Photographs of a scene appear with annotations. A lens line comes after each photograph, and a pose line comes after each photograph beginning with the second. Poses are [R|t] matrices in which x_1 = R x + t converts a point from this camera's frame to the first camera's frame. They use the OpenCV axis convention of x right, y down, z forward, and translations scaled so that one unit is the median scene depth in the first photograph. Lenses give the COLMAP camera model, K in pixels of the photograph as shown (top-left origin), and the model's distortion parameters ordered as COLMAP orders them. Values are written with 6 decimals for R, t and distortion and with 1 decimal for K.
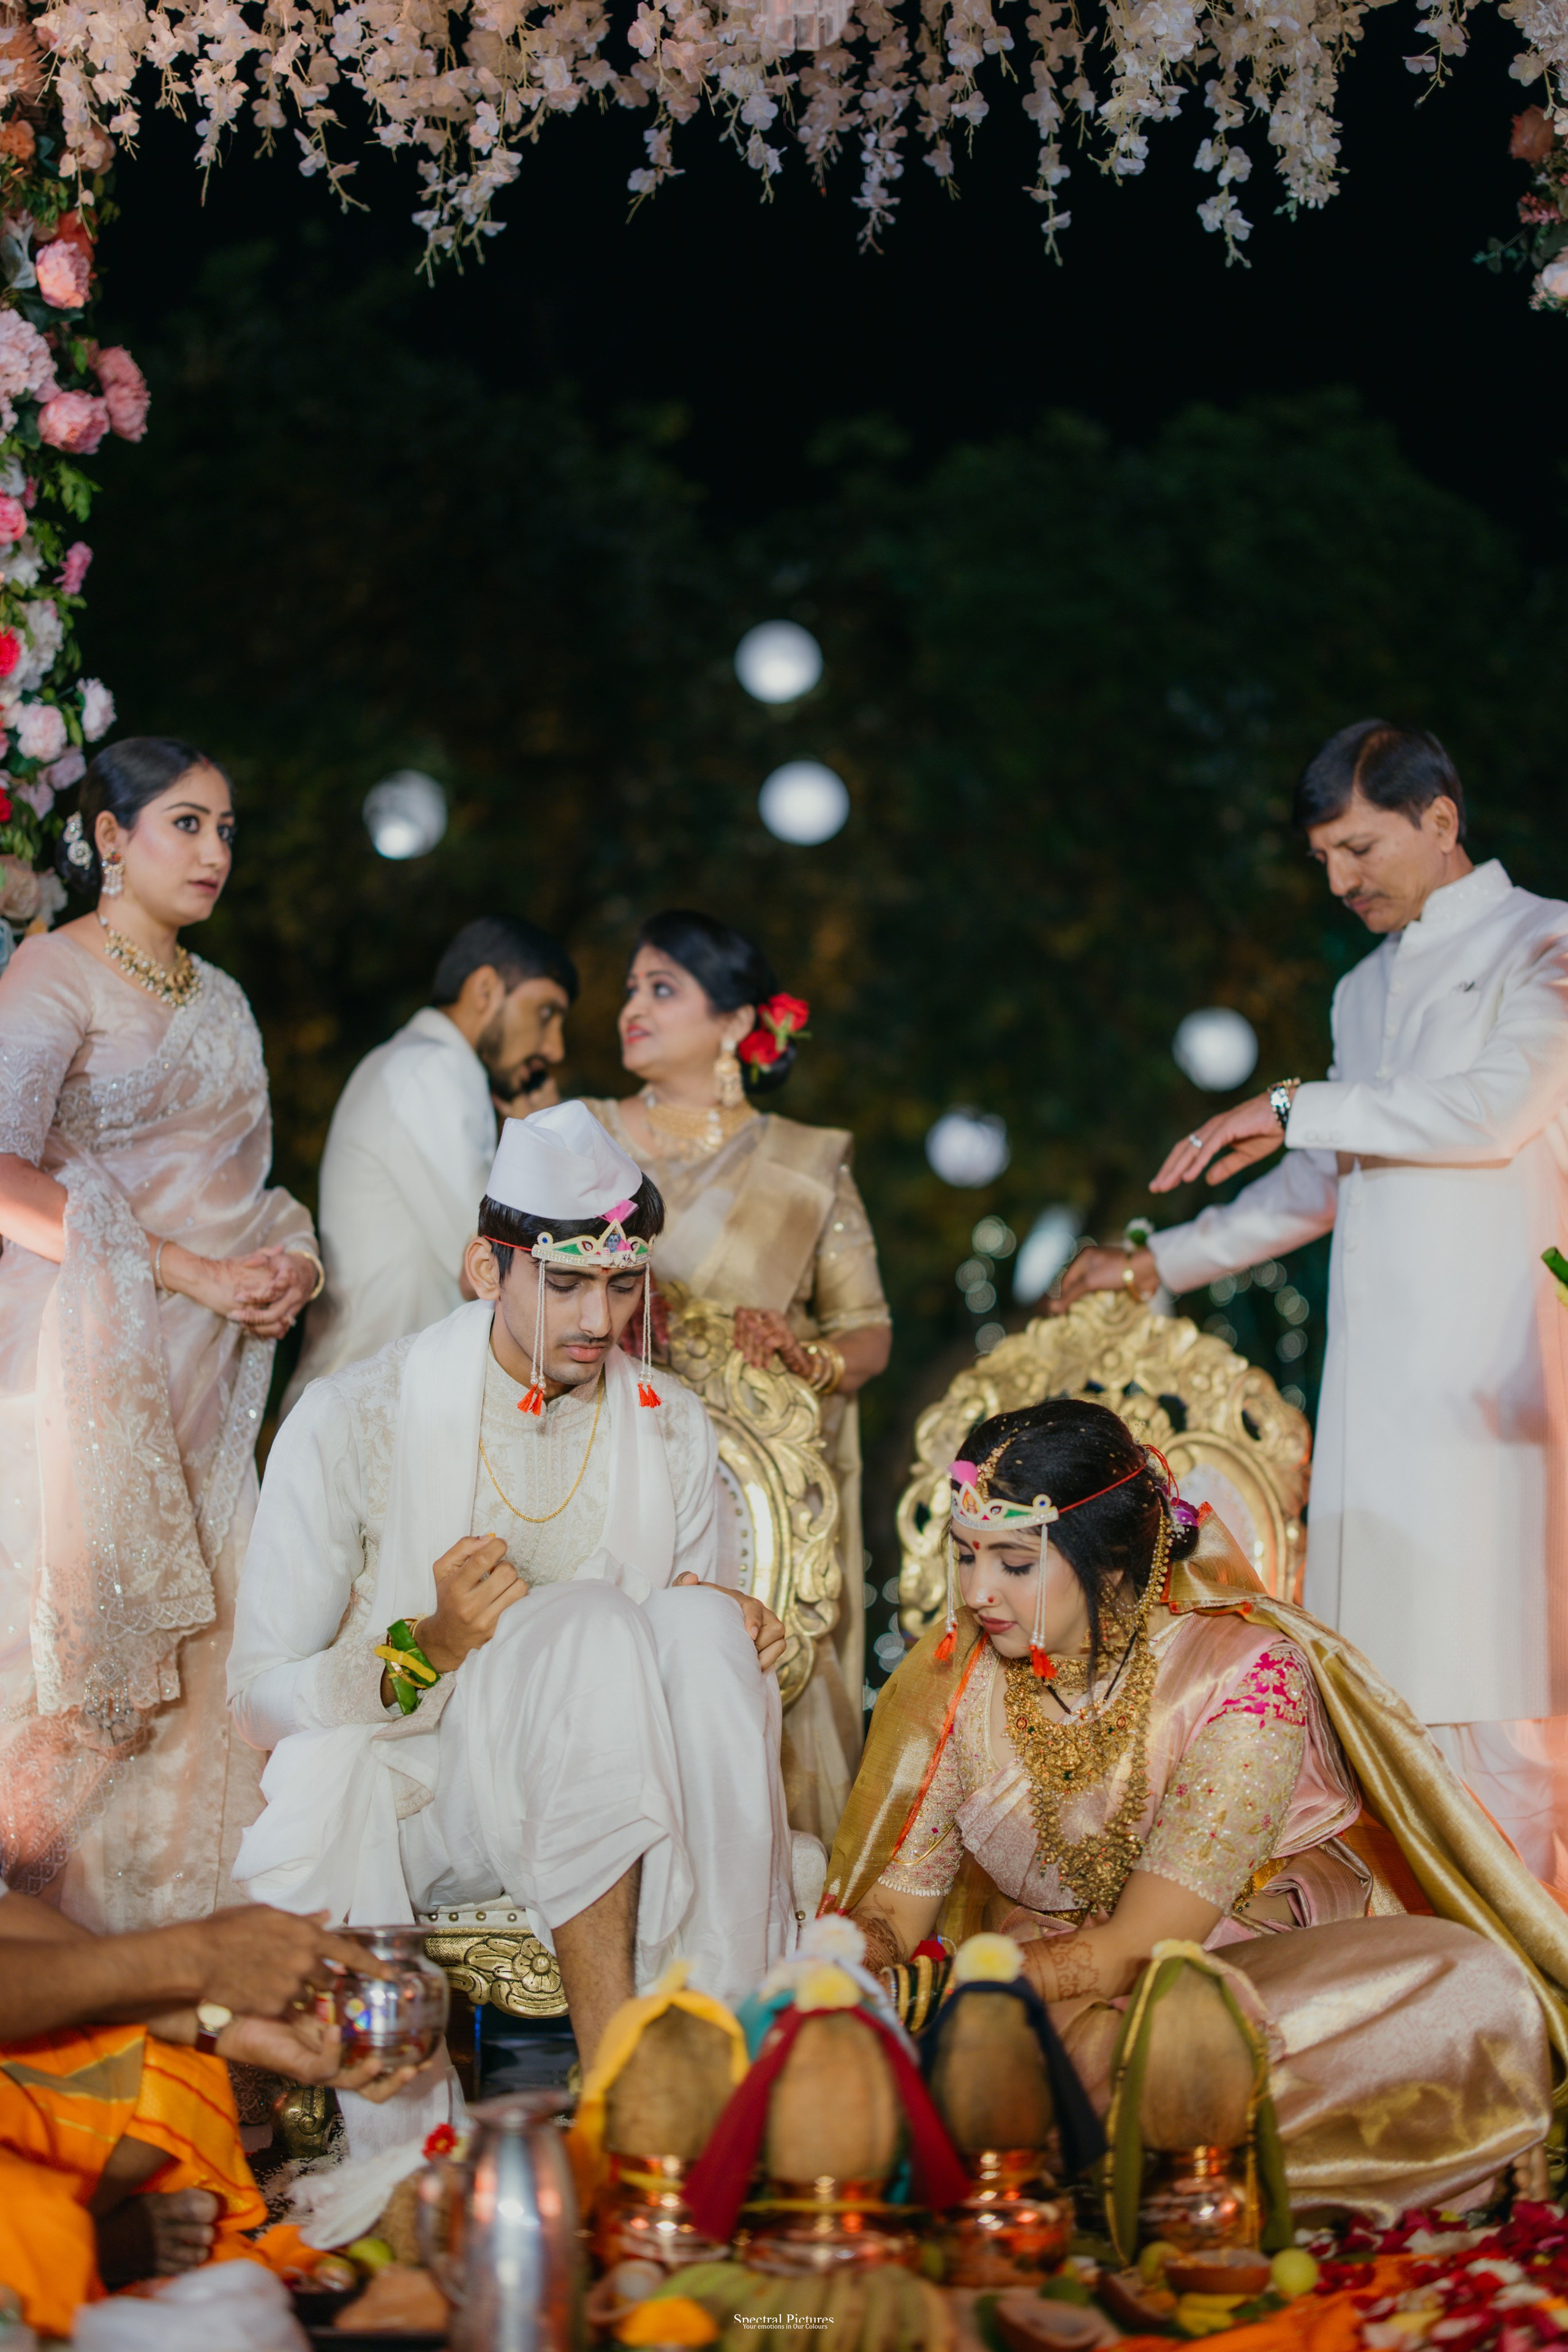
lens RADIAL K [[3412.1, 0, 766.1], [0, 3412.1, 1148.4], [0, 0, 1]] dist [0.032801, 0.062880]
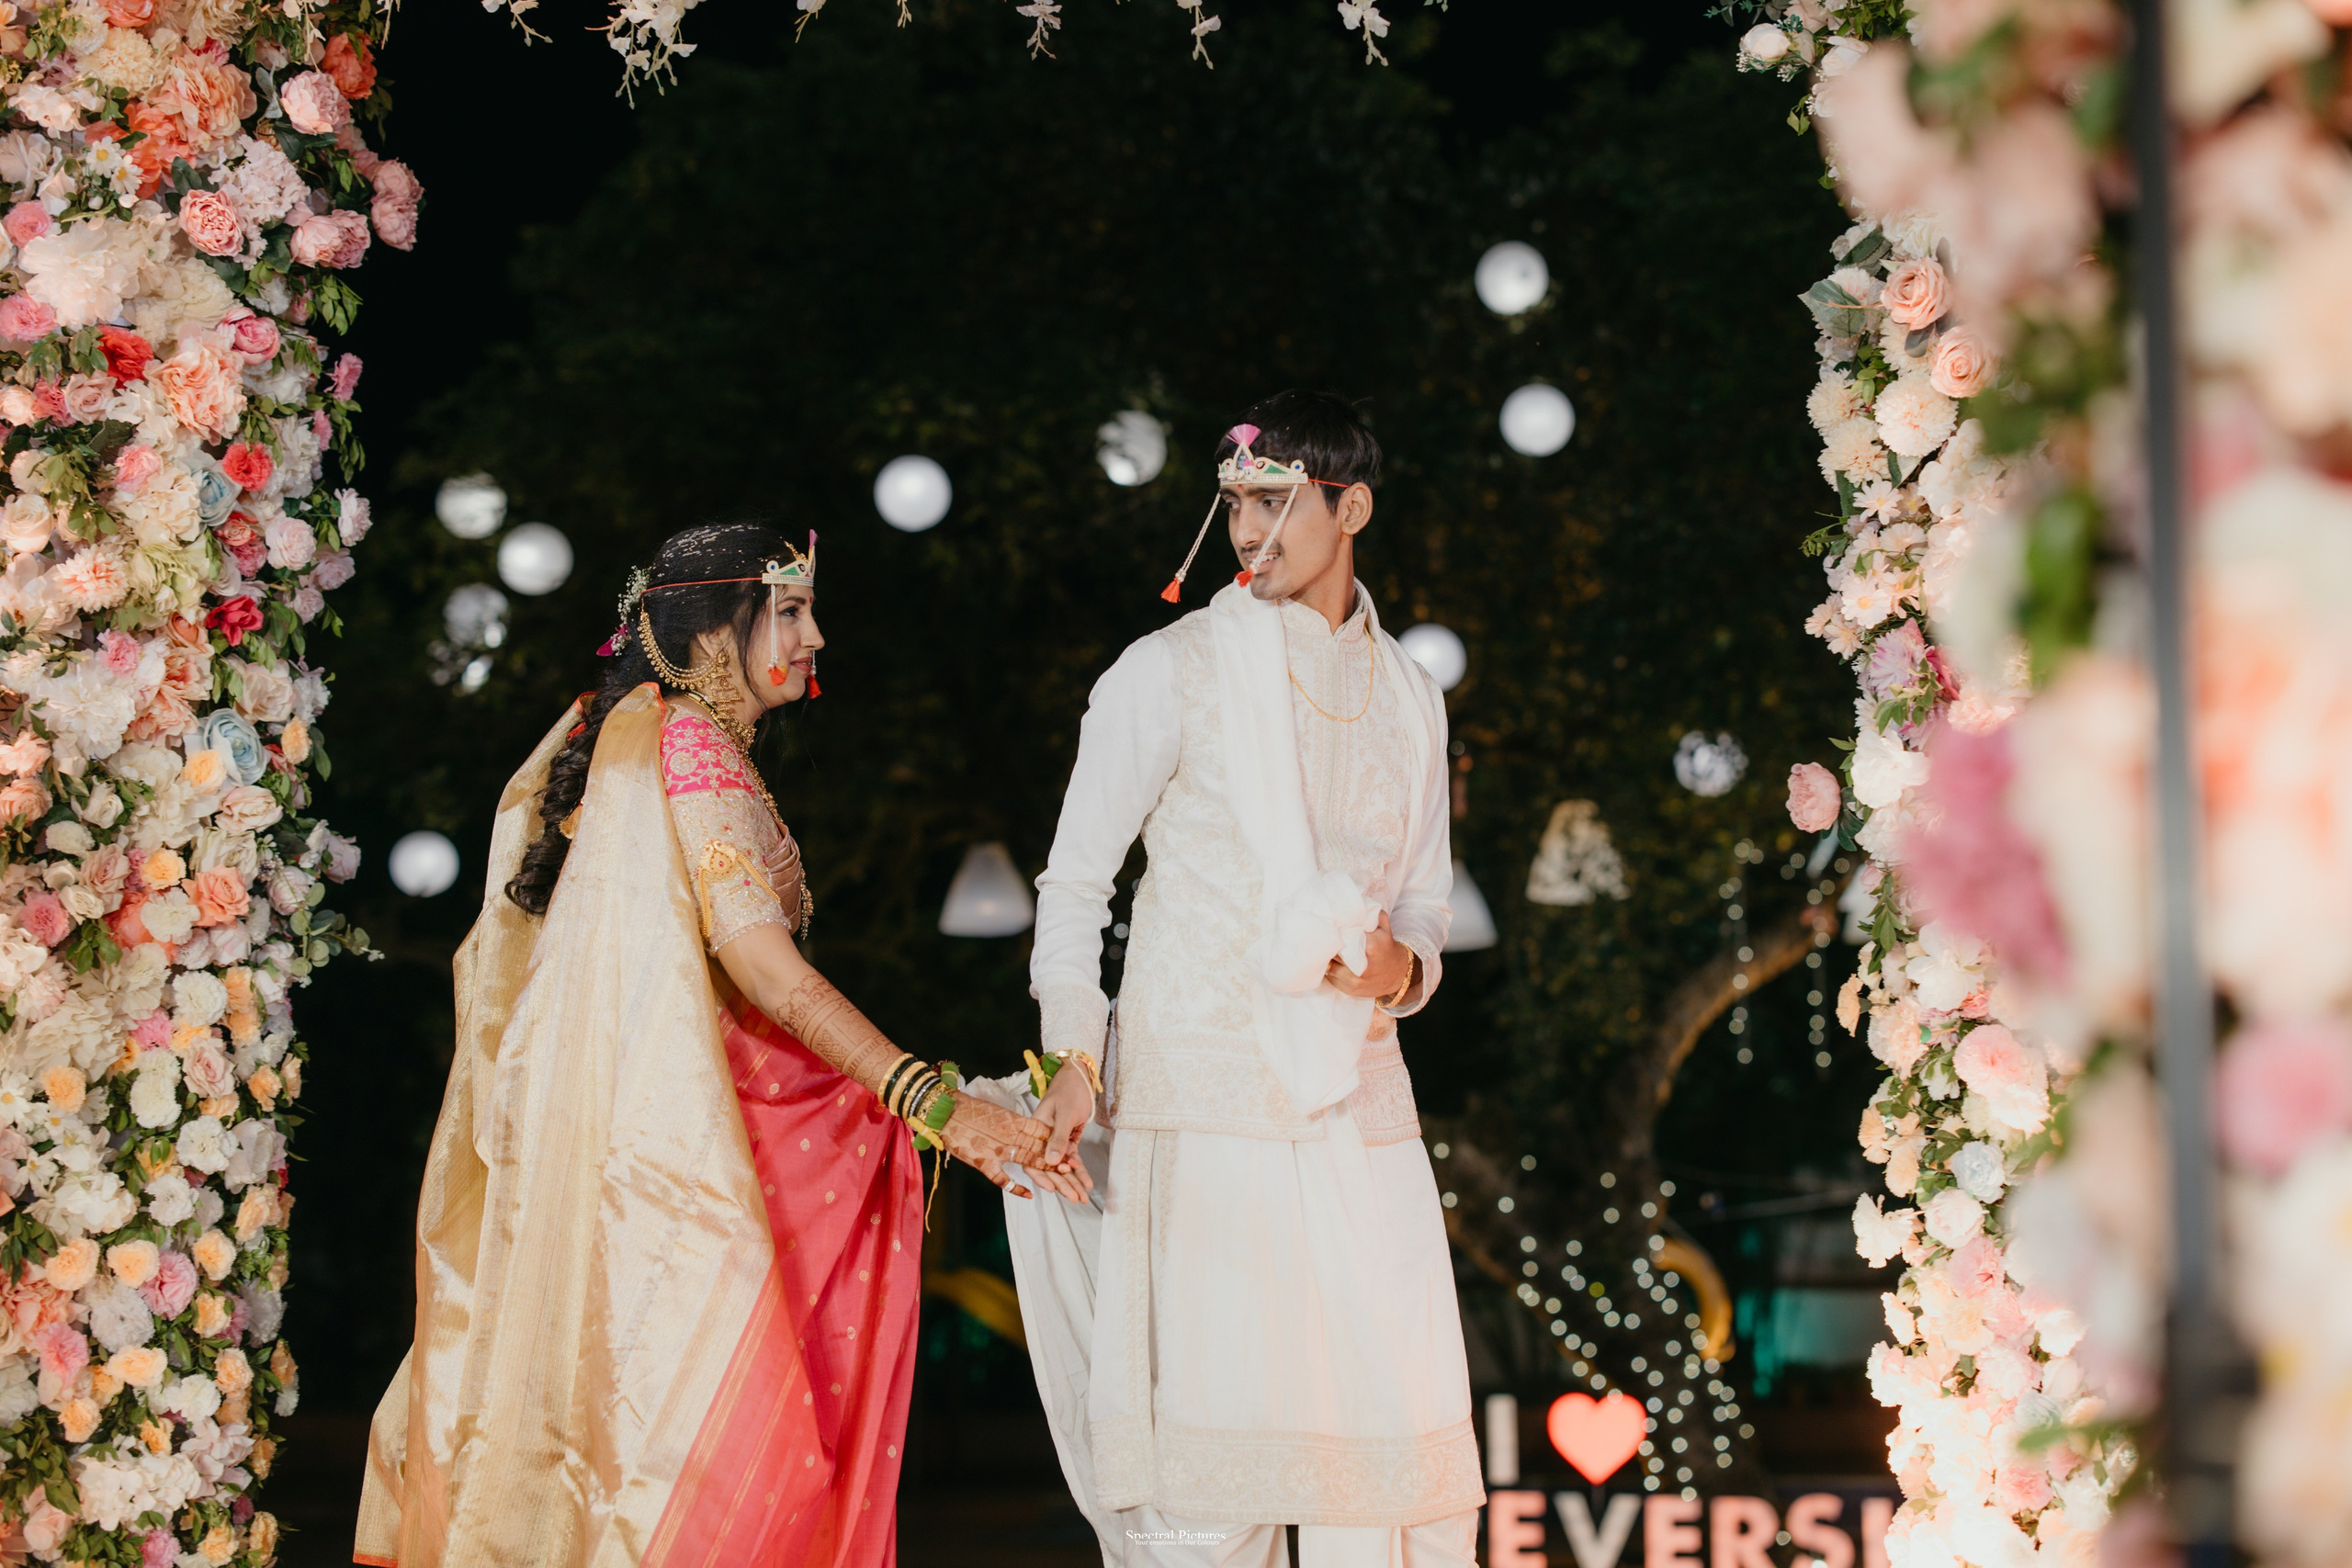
lens RADIAL K [[3396.5, 0, 1176.0], [0, 3396.5, 784.0], [0, 0, 1]] dist [0.031199, 0.029485]
pose [[0.987467, -0.012127, -0.157359, 0.228130], [0.015855, 0.999622, 0.022455, -0.069453], [0.157027, -0.024668, 0.987286, 0.008267]]
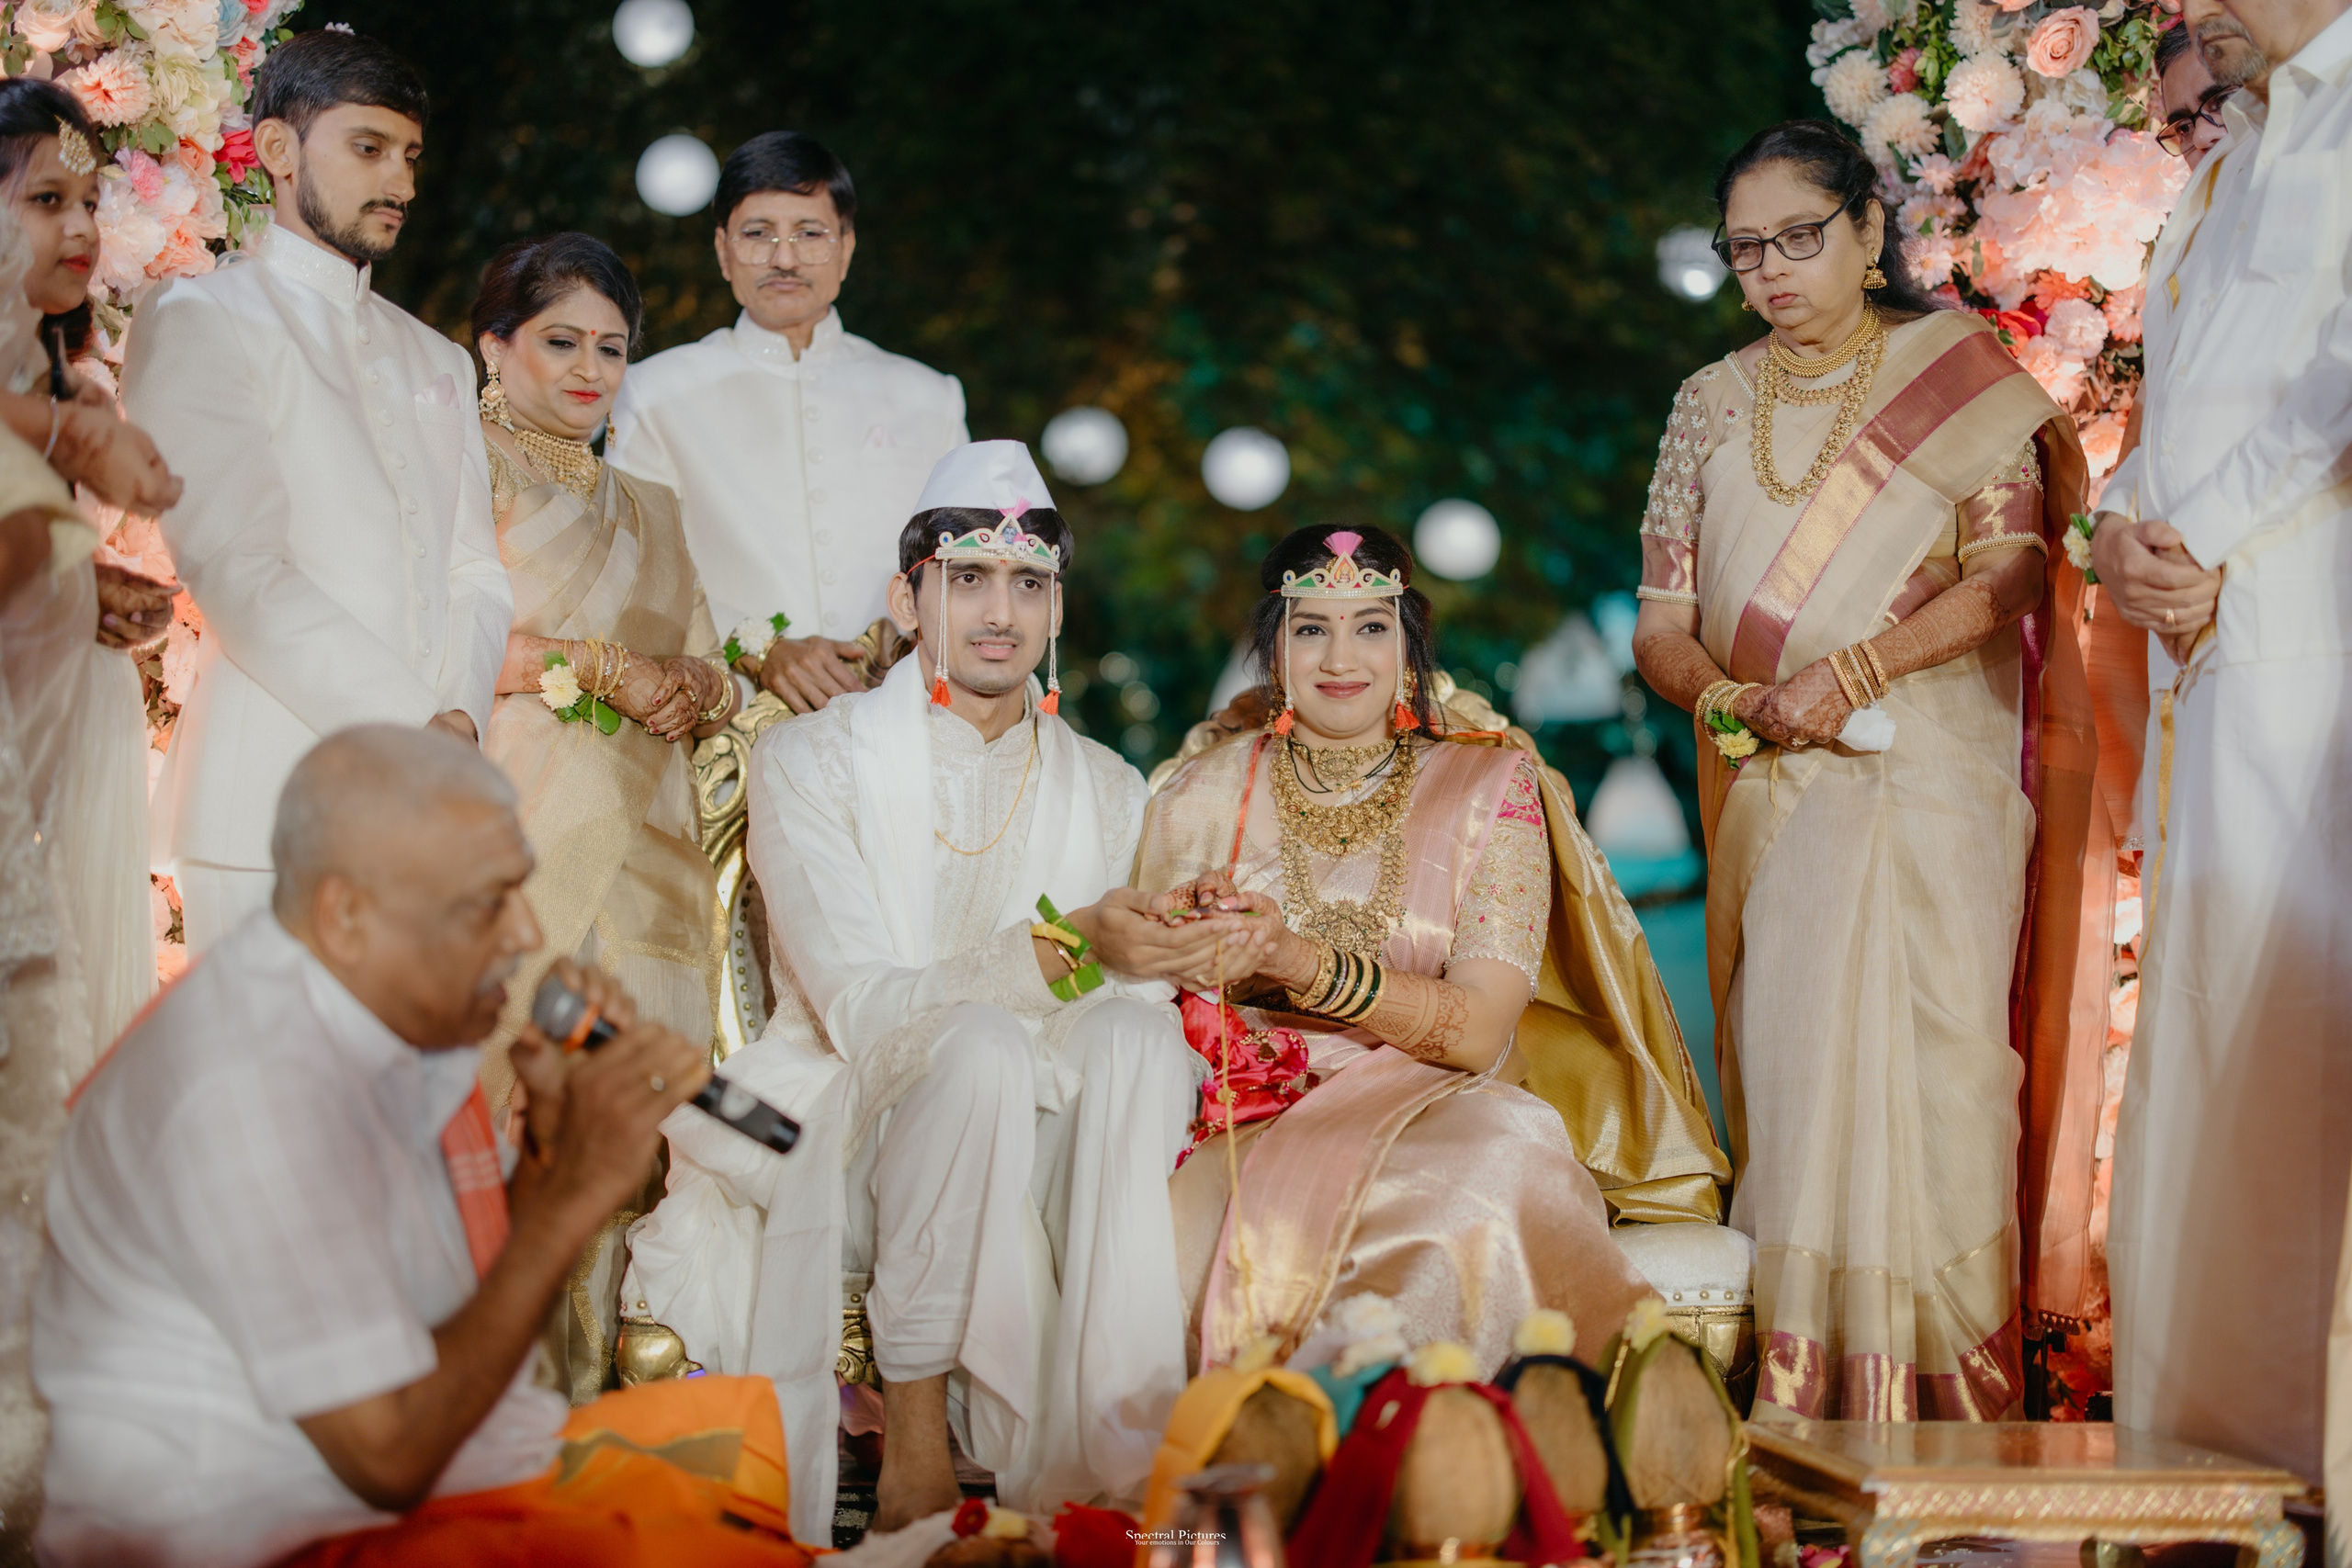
lens RADIAL K [[3409.2, 0, 1176.0], [0, 3409.2, 784.0], [0, 0, 1]] dist [0.008542, 0.035530]
pose [[0.978373, 0.023048, 0.205561, -0.169158], [-0.038047, 0.996869, 0.069316, -0.000325], [-0.203319, -0.075637, 0.976187, 0.006652]]
